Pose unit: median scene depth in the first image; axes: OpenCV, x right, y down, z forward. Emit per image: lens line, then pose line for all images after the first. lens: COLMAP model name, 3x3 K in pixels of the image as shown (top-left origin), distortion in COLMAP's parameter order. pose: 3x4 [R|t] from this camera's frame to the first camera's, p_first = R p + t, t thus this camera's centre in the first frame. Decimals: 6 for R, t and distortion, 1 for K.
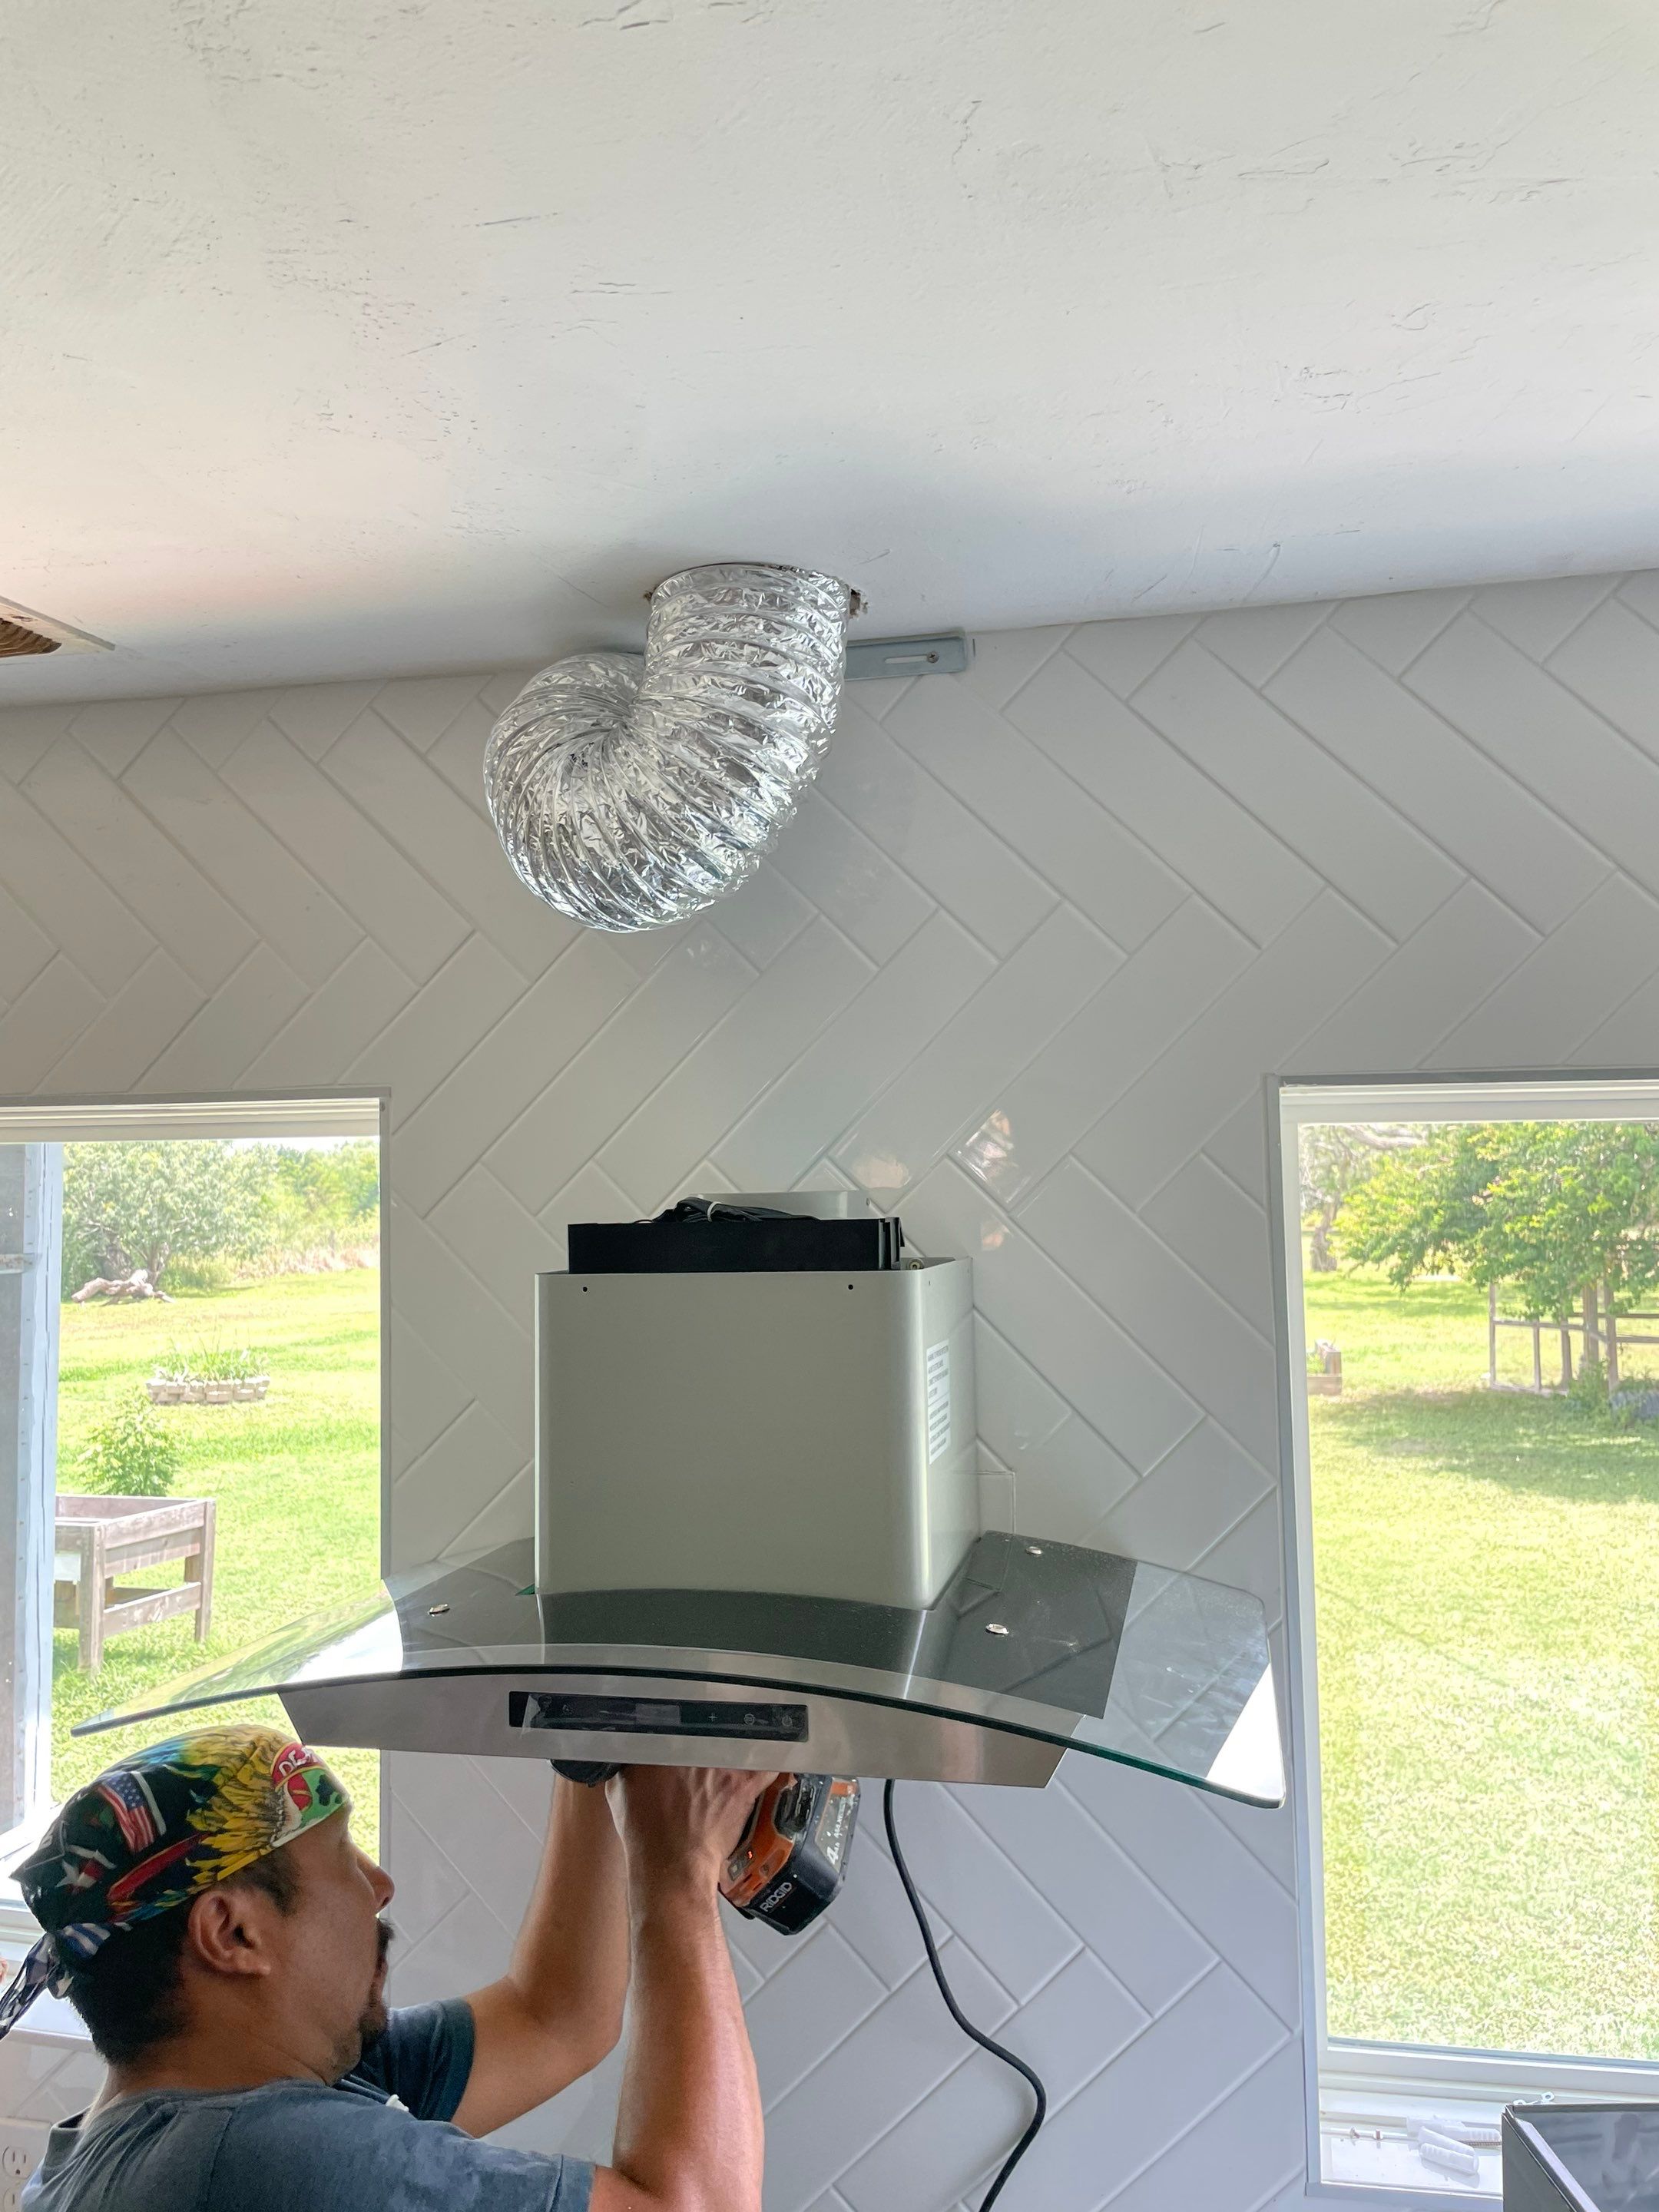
lens RADIAL K [[1679.1, 0, 829.7], [0, 1679.1, 1088.2], [0, 0, 1]] dist [0.078832, -0.111891]
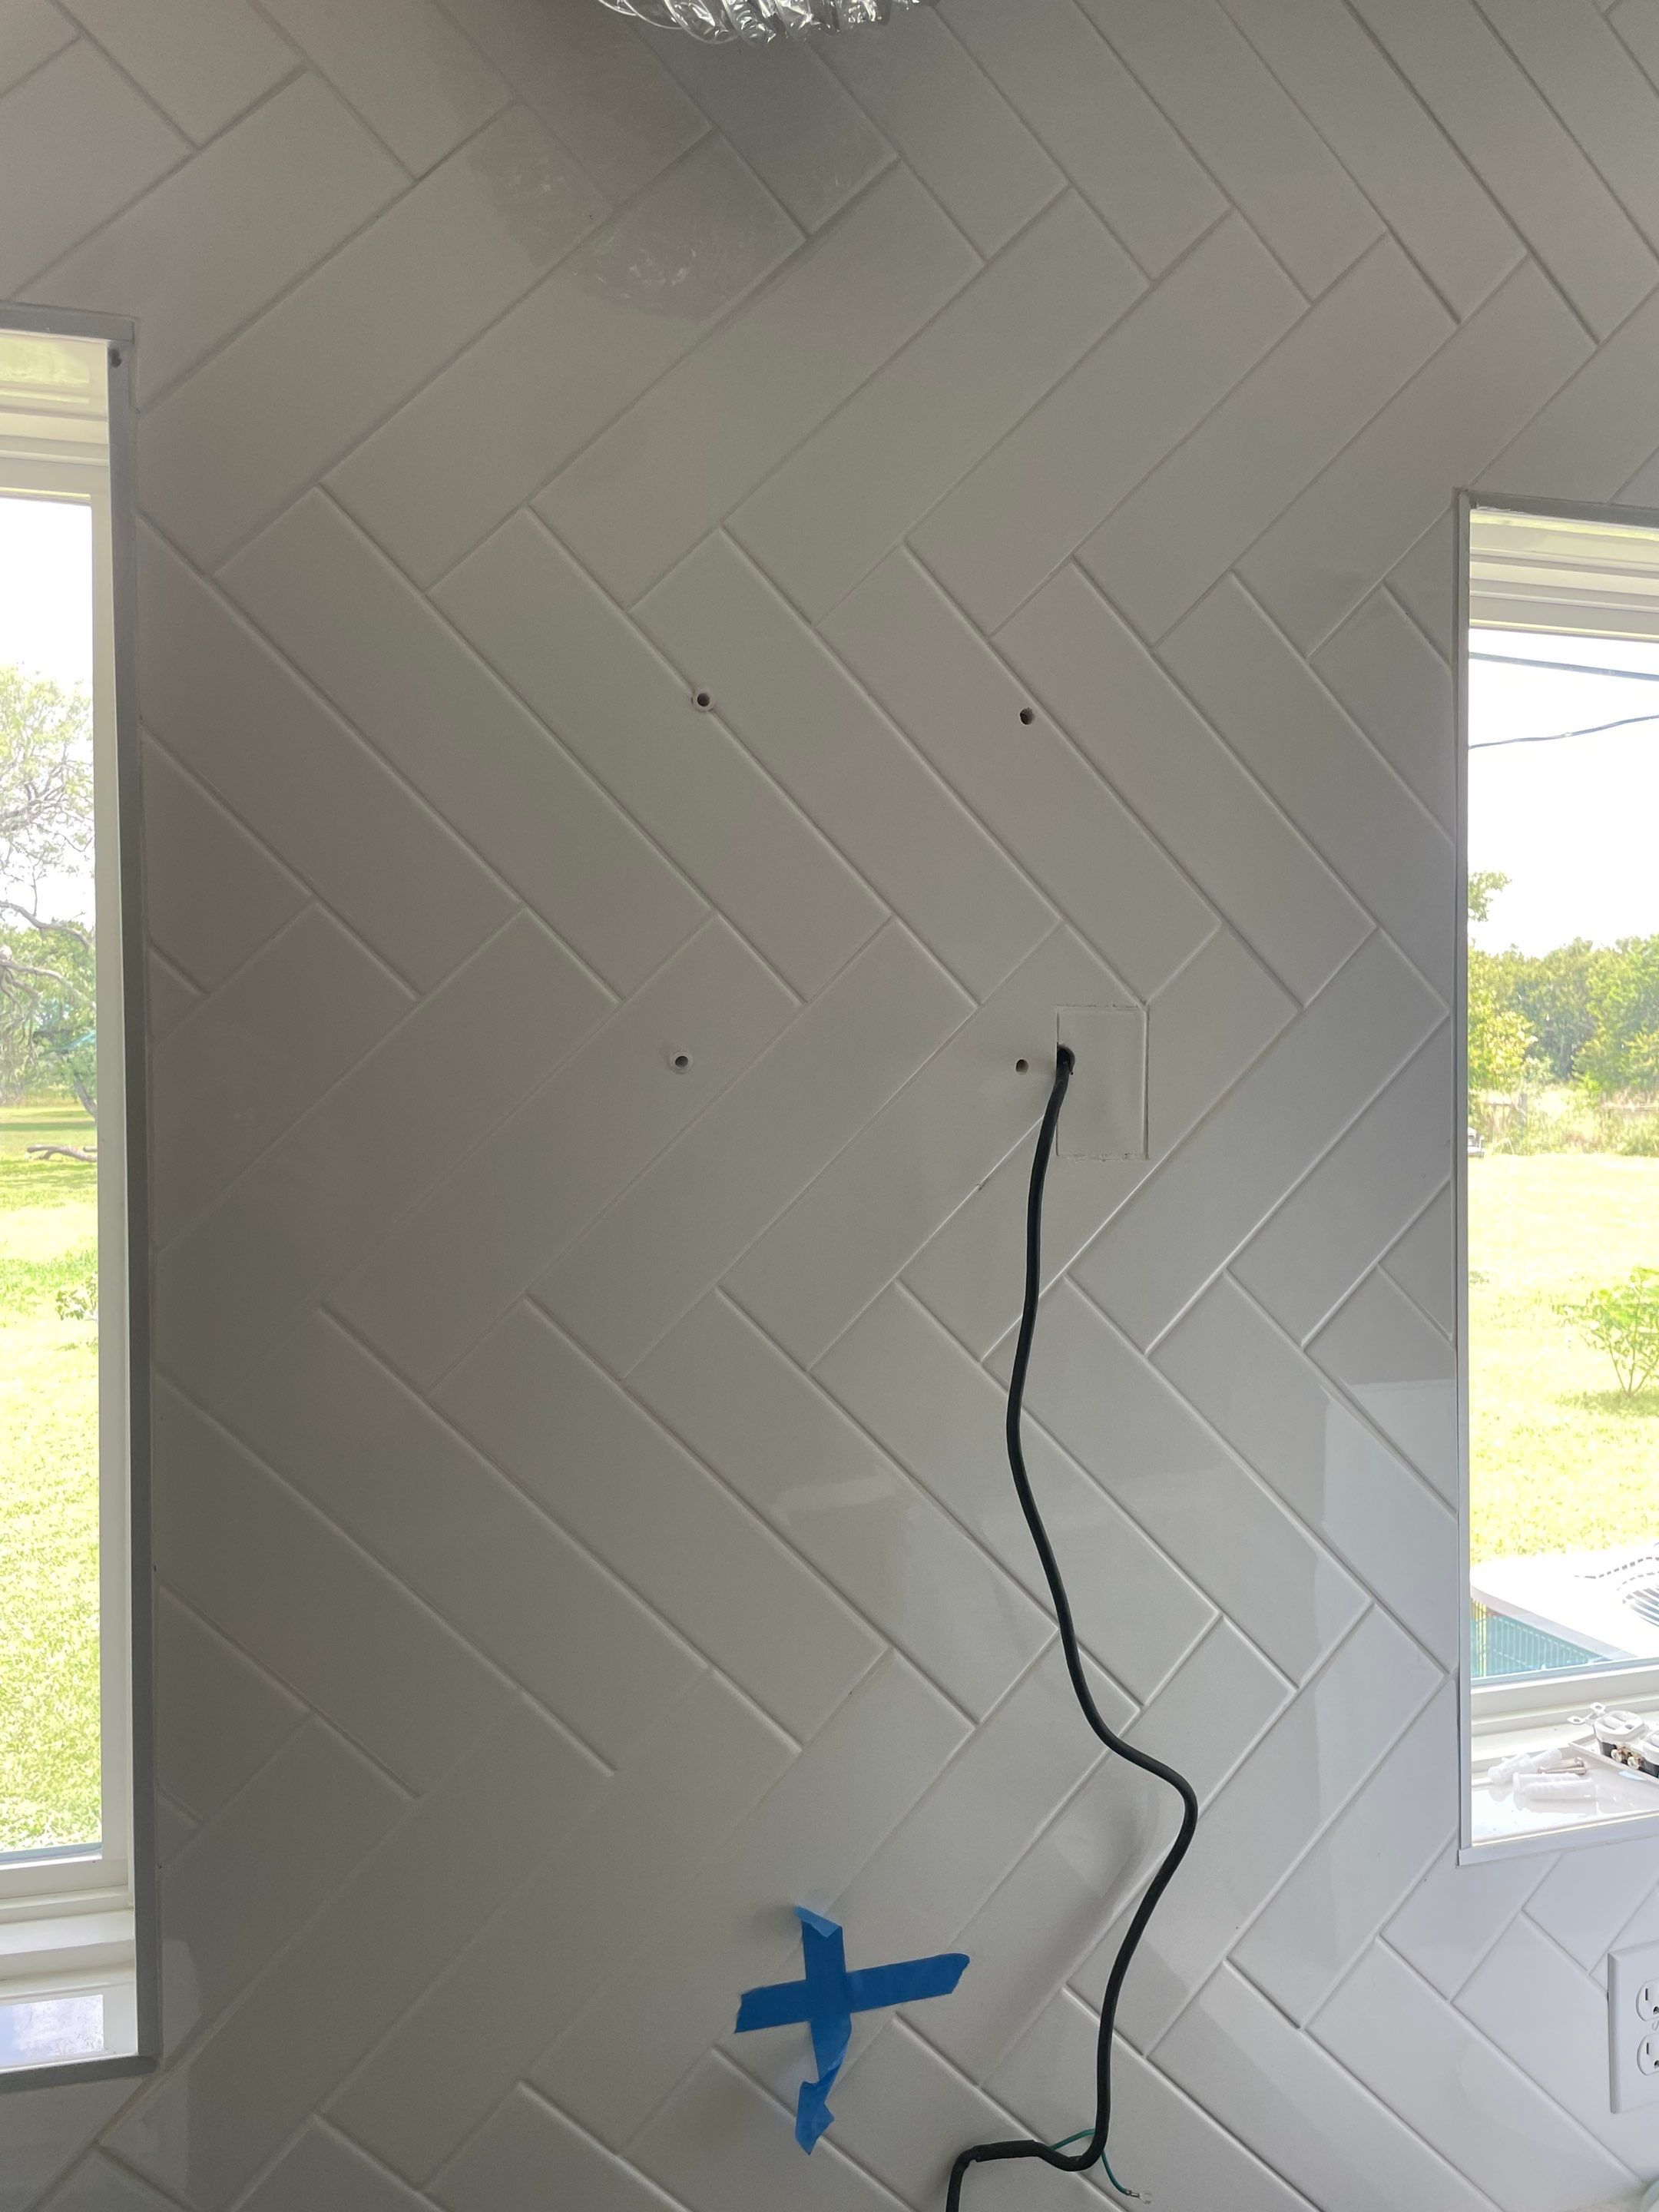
lens RADIAL K [[1679.1, 0, 834.2], [0, 1679.1, 1092.5], [0, 0, 1]] dist [0.078832, -0.111891]
pose [[0.869871, 0.000081, 0.493280, -0.373933], [-0.036576, 0.997258, 0.064336, 0.226907], [-0.491922, -0.074007, 0.867488, 0.440686]]
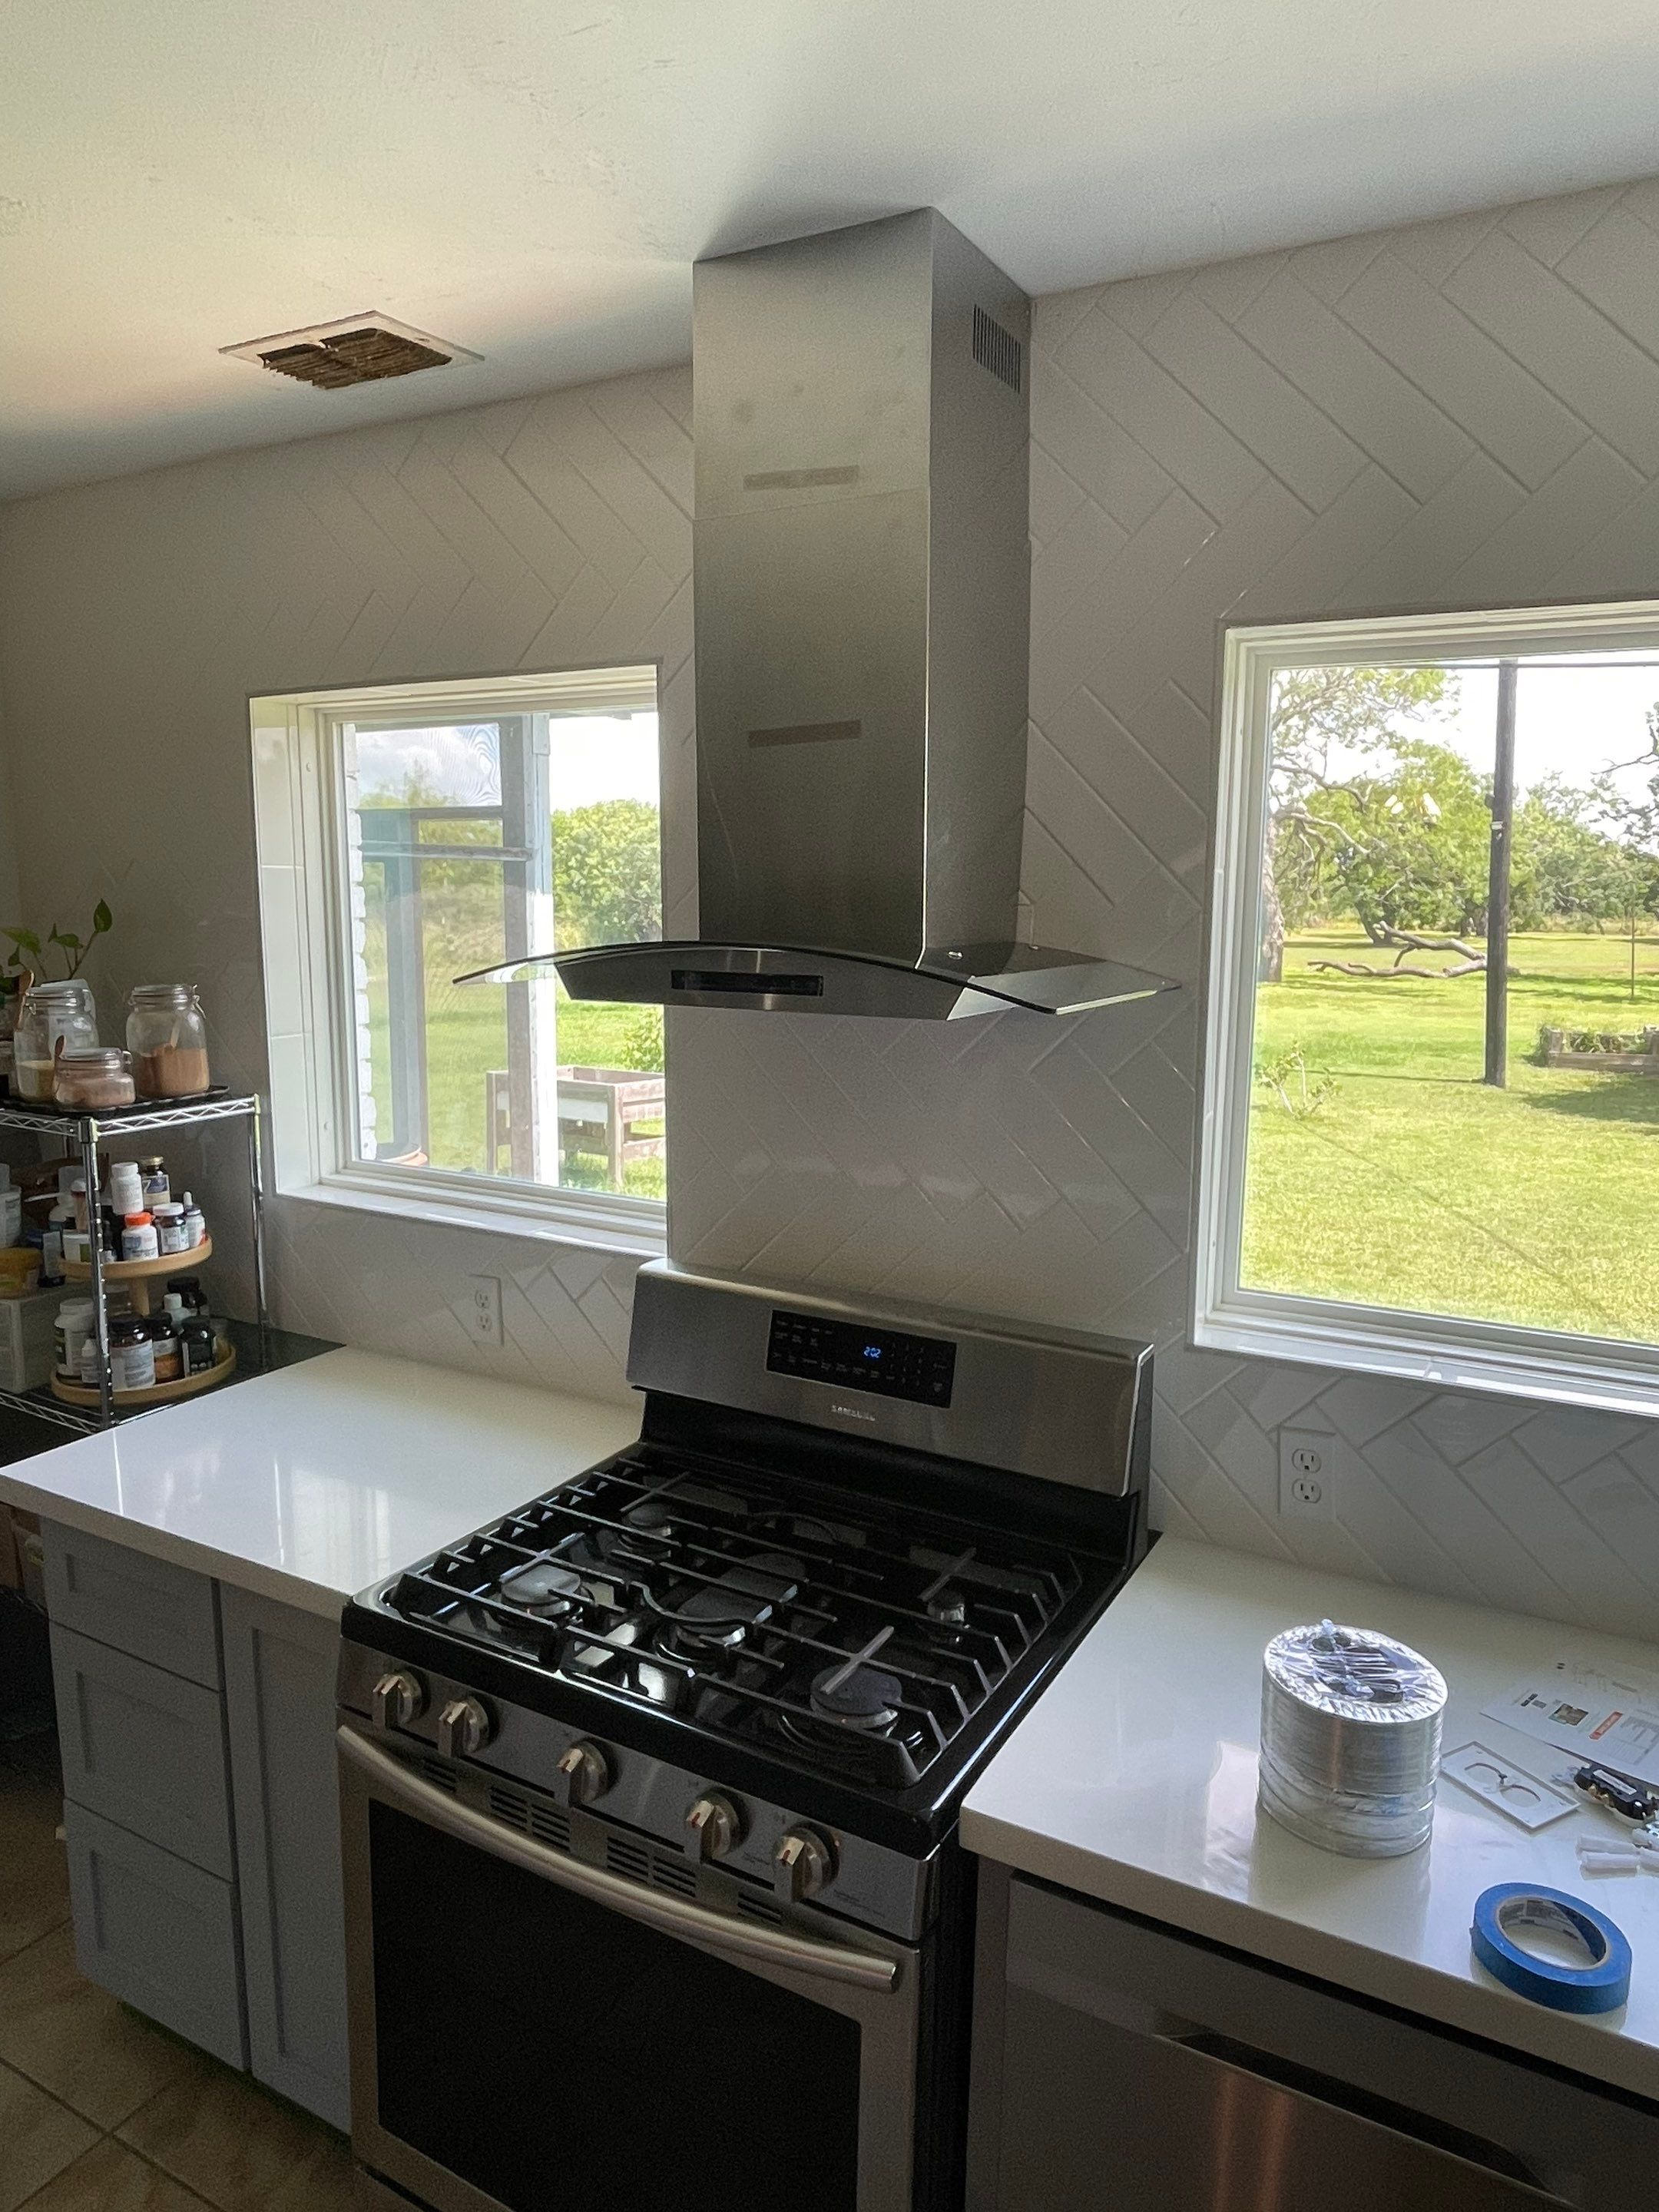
lens RADIAL K [[1396.0, 0, 842.7], [0, 1396.0, 1113.7], [0, 0, 1]] dist [-0.003748, -0.007898]
pose [[0.964169, 0.063616, -0.257550, 0.282007], [-0.006067, 0.975856, 0.218329, 0.141604], [0.265221, -0.208944, 0.941276, -0.268513]]
